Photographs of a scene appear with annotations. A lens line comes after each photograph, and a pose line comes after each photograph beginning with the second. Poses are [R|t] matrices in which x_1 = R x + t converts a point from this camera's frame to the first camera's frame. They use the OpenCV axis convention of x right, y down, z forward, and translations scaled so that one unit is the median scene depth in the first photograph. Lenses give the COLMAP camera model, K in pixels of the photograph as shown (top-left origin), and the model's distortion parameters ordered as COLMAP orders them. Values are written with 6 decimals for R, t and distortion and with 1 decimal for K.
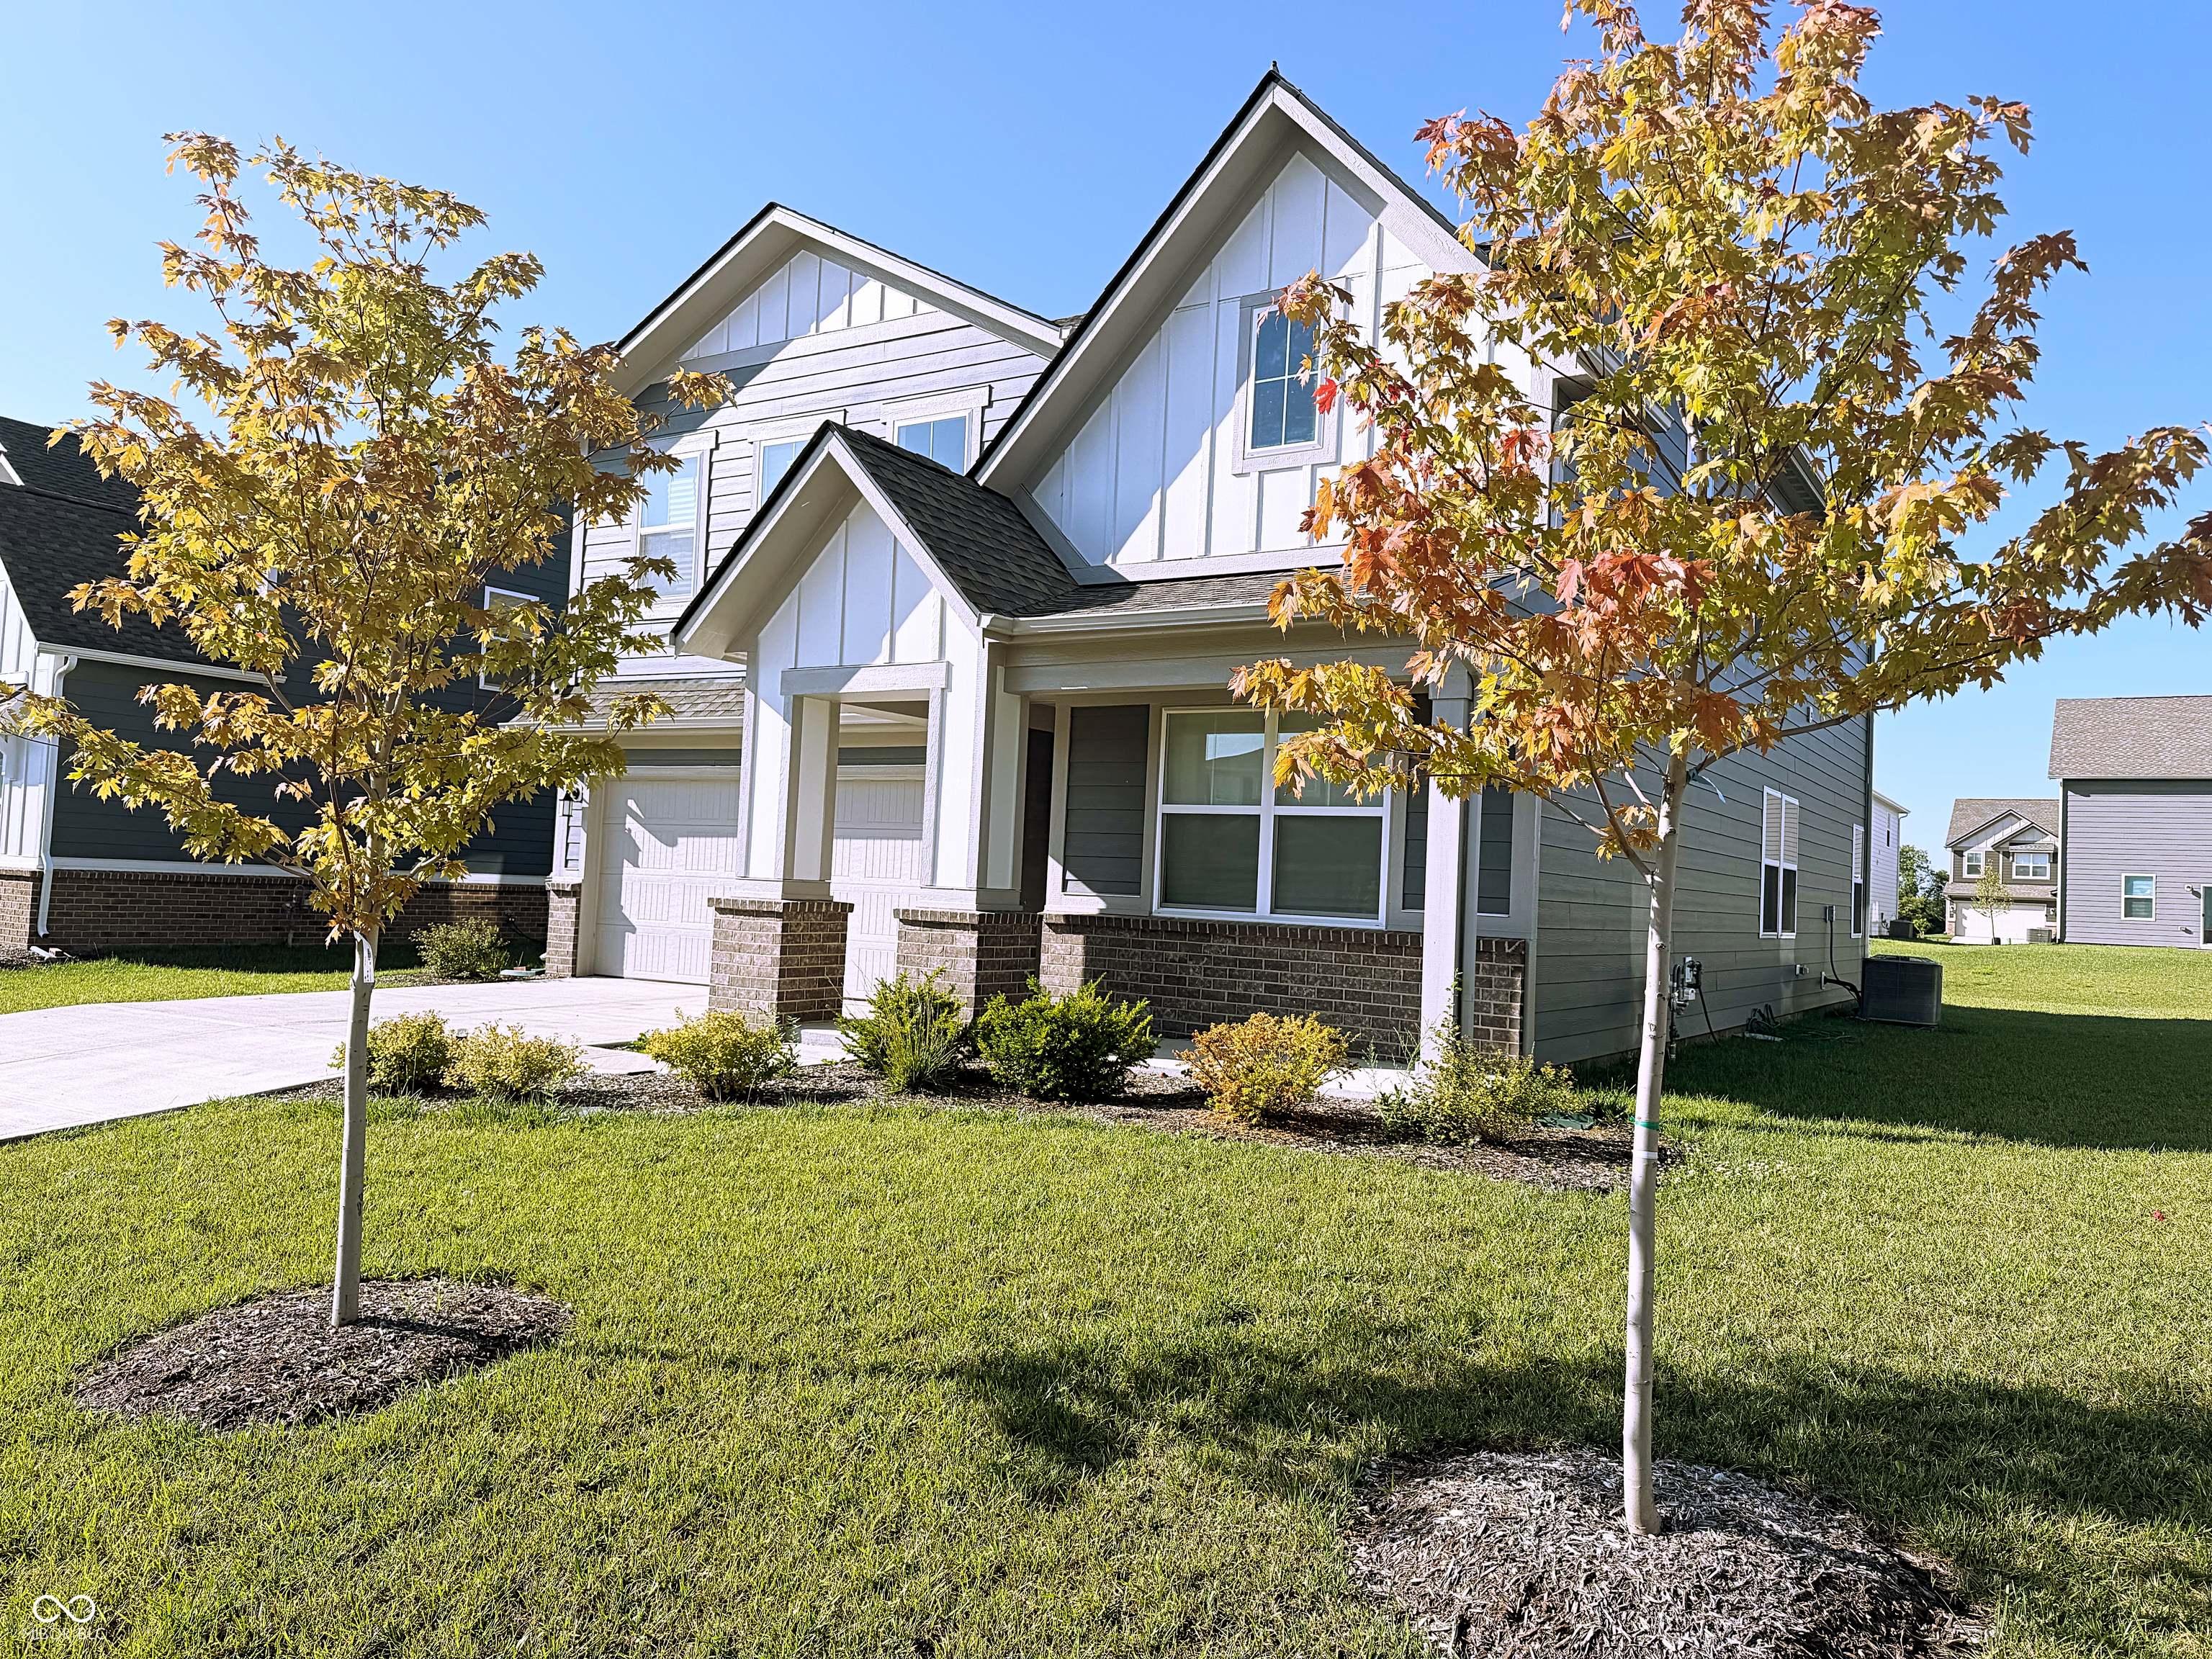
lens RADIAL K [[1535.6, 0, 1135.3], [0, 1535.6, 825.3], [0, 0, 1]] dist [0.091174, -0.085484]
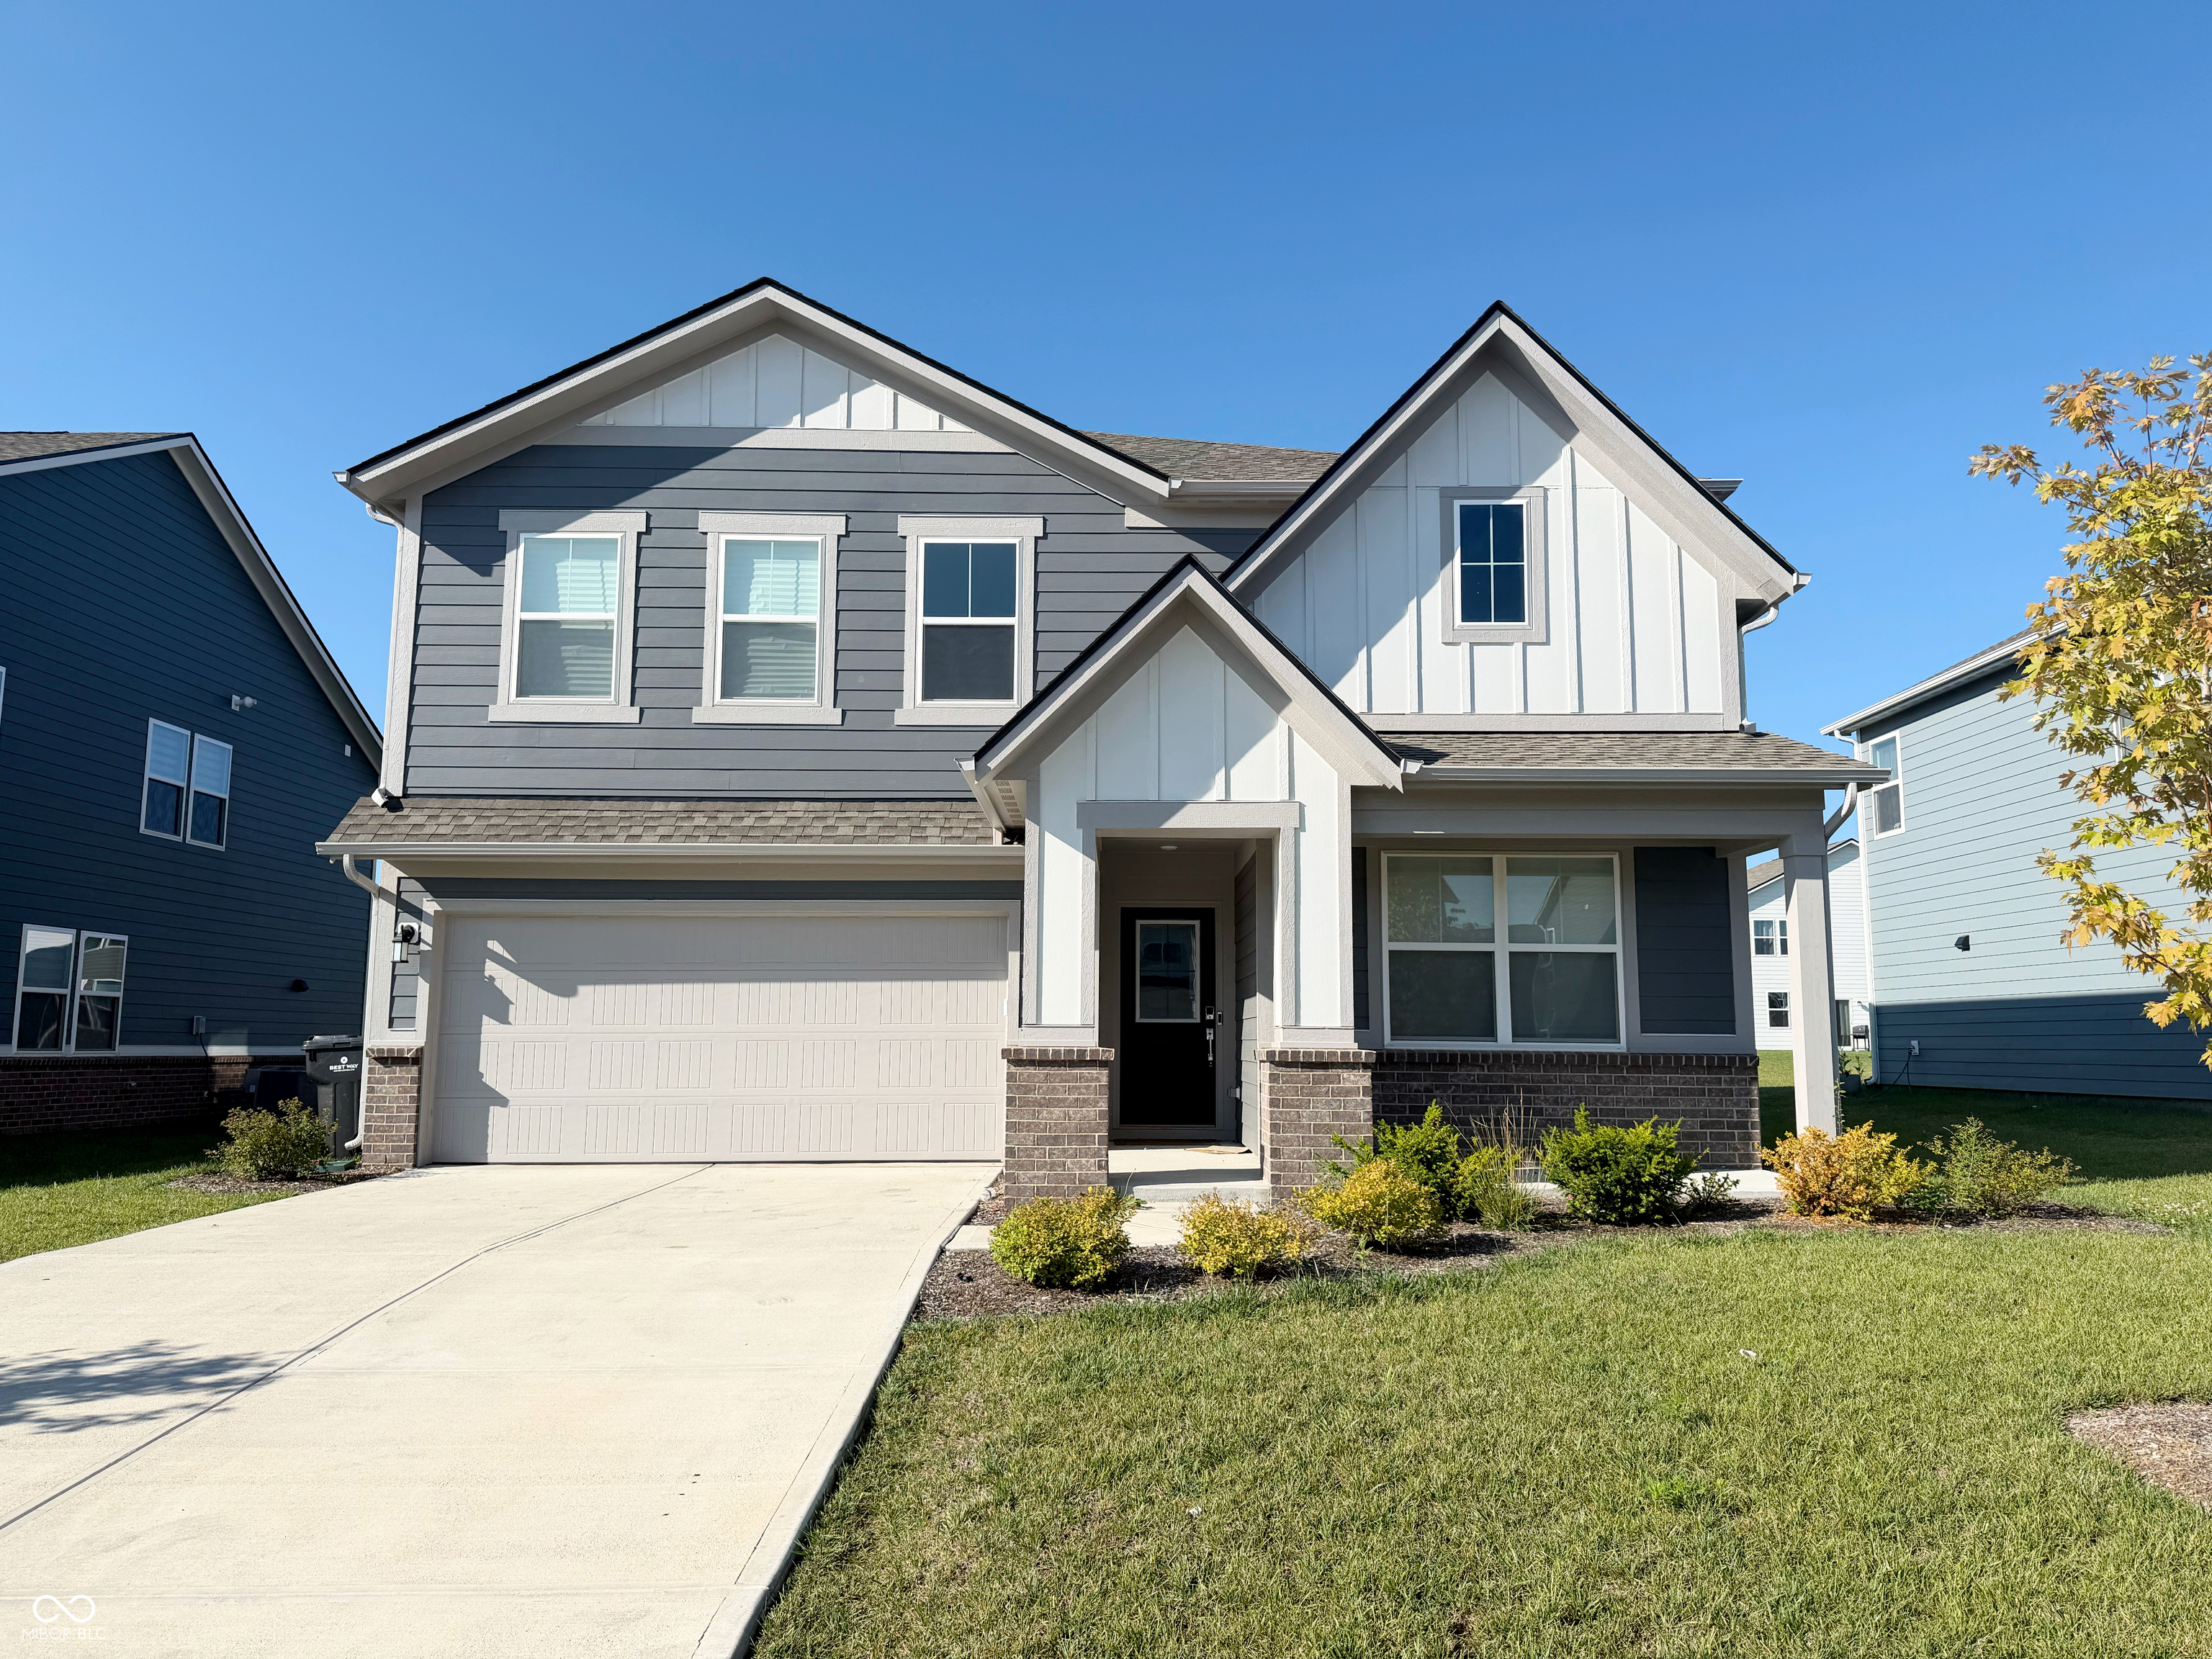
lens RADIAL K [[1535.3, 0, 1116.5], [0, 1535.3, 852.7], [0, 0, 1]] dist [0.071389, -0.089092]
pose [[0.845937, 0.025165, 0.532688, -0.722101], [0.011444, 0.997799, -0.065312, -0.008461], [-0.533159, 0.061346, 0.843788, 0.207424]]
